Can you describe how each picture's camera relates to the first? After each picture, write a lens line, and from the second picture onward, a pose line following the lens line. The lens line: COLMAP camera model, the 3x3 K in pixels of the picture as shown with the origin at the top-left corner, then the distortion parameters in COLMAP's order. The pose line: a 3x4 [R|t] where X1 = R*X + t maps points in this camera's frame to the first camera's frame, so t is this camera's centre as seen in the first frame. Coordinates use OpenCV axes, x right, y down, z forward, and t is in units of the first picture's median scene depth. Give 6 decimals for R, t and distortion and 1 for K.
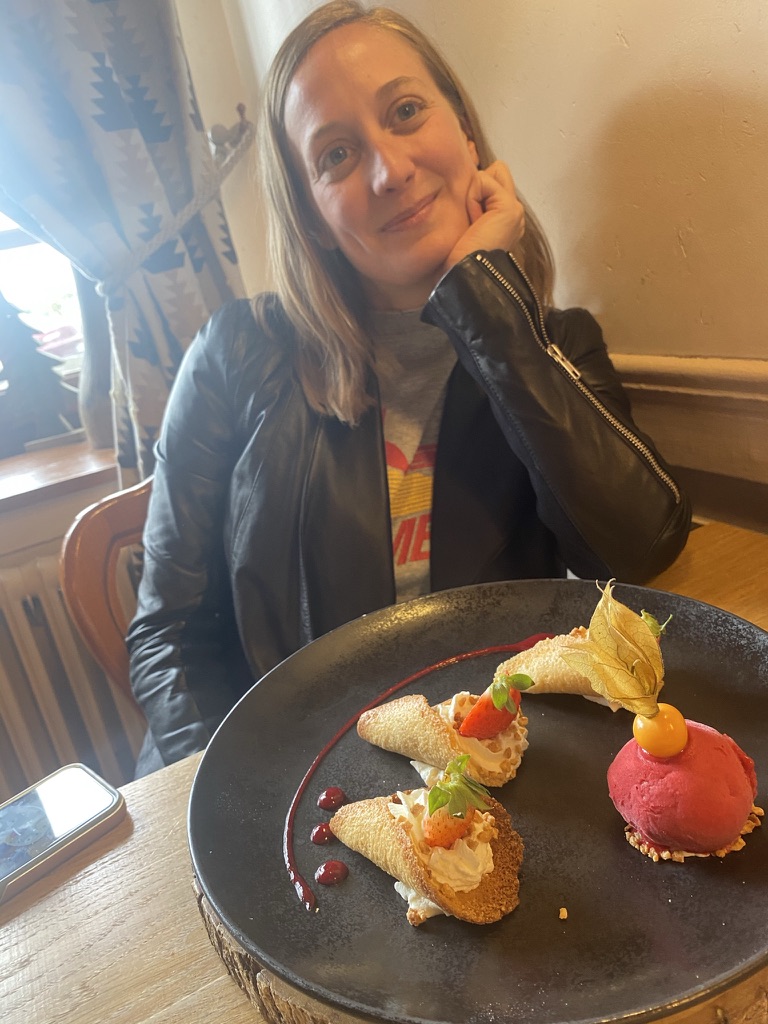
lens RADIAL K [[805.3, 0, 385.2], [0, 805.3, 470.4], [0, 0, 1]] dist [-0.065472, 0.139692]
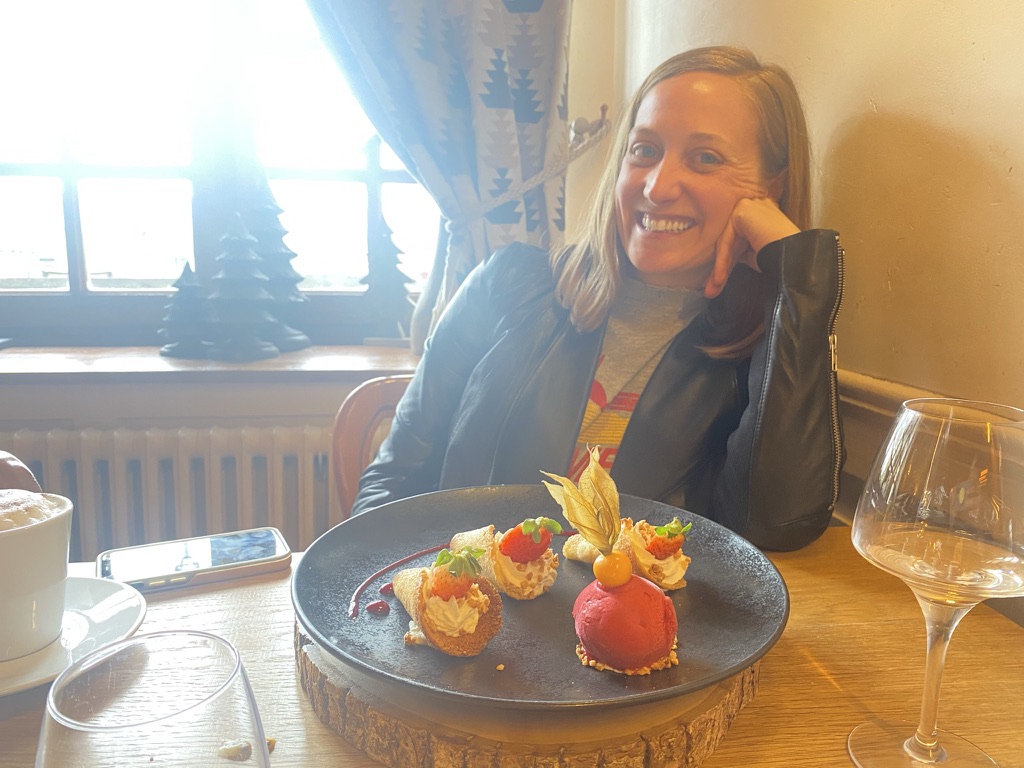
lens RADIAL K [[780.0, 0, 510.1], [0, 780.0, 369.0], [0, 0, 1]] dist [0.004534, 0.001859]
pose [[0.924585, 0.255350, -0.282733, 0.129898], [-0.284702, 0.956245, -0.067390, 0.038559], [0.253154, 0.142803, 0.956828, -0.097518]]
